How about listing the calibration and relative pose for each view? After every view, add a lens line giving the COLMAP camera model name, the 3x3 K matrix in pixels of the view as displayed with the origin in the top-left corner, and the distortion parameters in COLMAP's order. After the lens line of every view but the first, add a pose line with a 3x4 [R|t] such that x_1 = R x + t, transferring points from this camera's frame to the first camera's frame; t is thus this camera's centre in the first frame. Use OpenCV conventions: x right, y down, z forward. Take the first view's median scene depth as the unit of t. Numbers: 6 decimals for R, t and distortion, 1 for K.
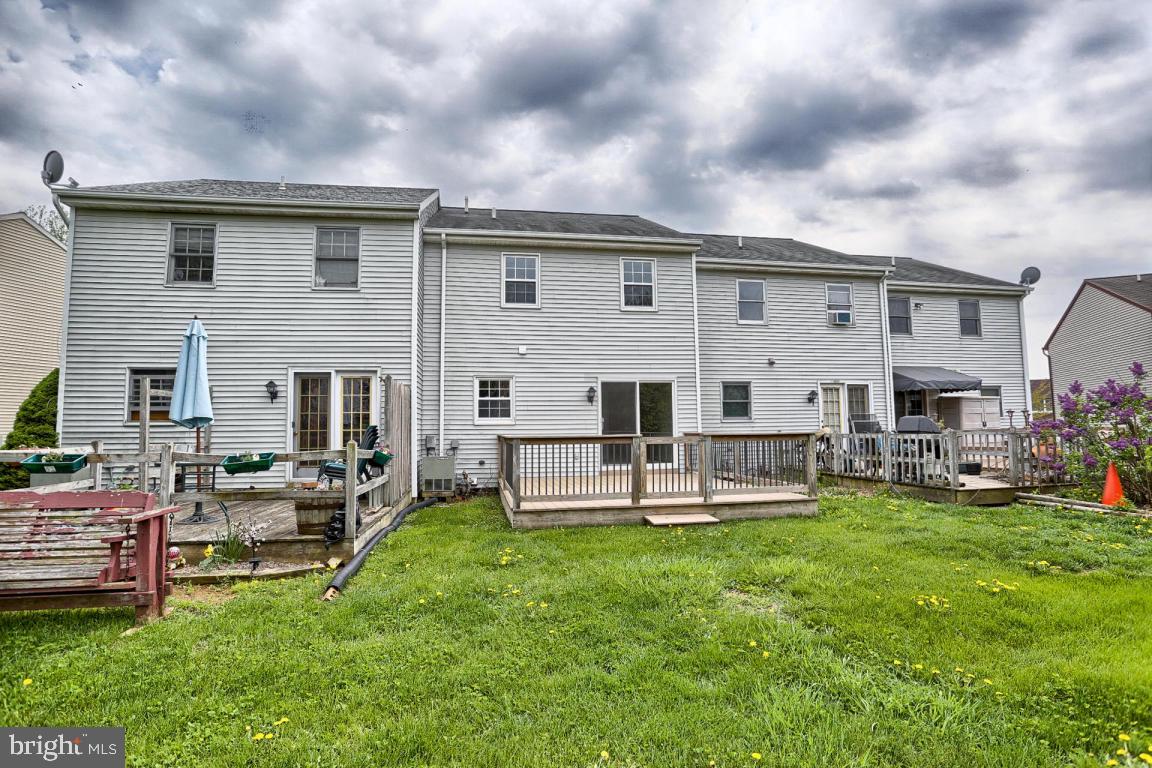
lens RADIAL K [[558.8, 0, 528.5], [0, 558.8, 361.7], [0, 0, 1]] dist [-0.038909, 0.001334]
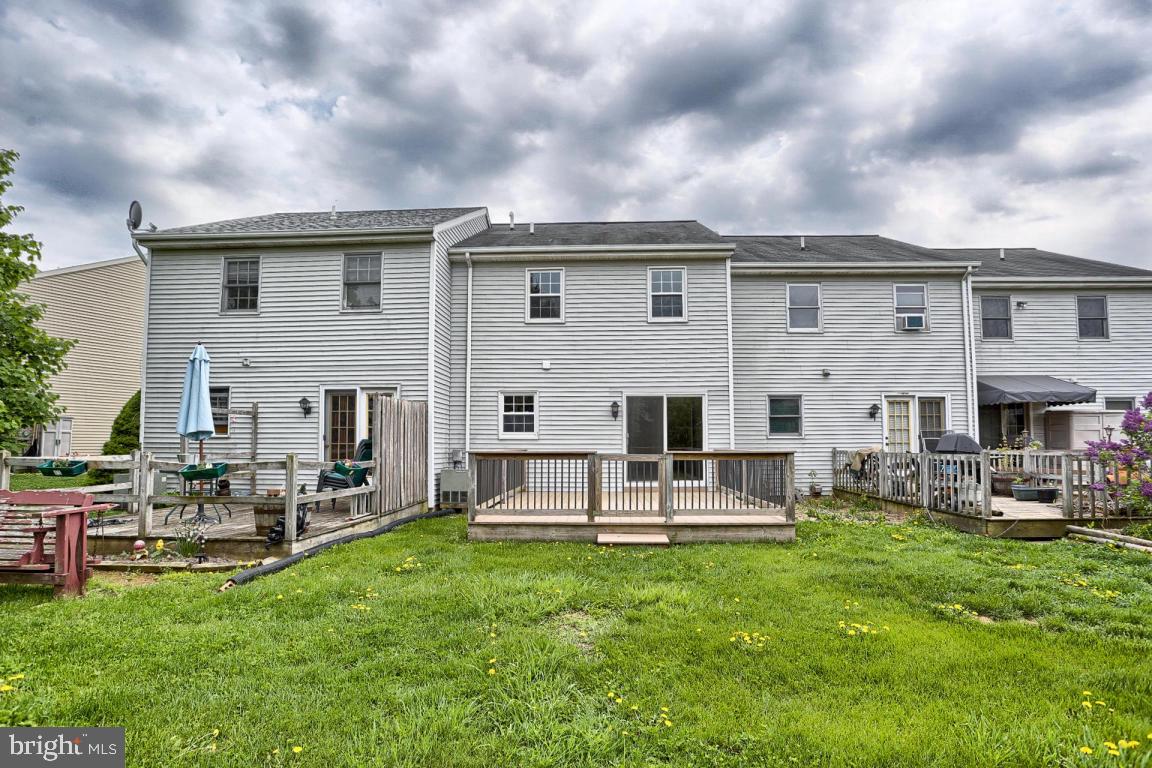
lens RADIAL K [[568.0, 0, 576.0], [0, 568.0, 384.0], [0, 0, 1]] dist [-0.044792, 0.006734]
pose [[0.980737, -0.010996, -0.195025, 0.238231], [0.014137, 0.999792, 0.014720, -0.000883], [0.194823, -0.017193, 0.980688, 0.012563]]
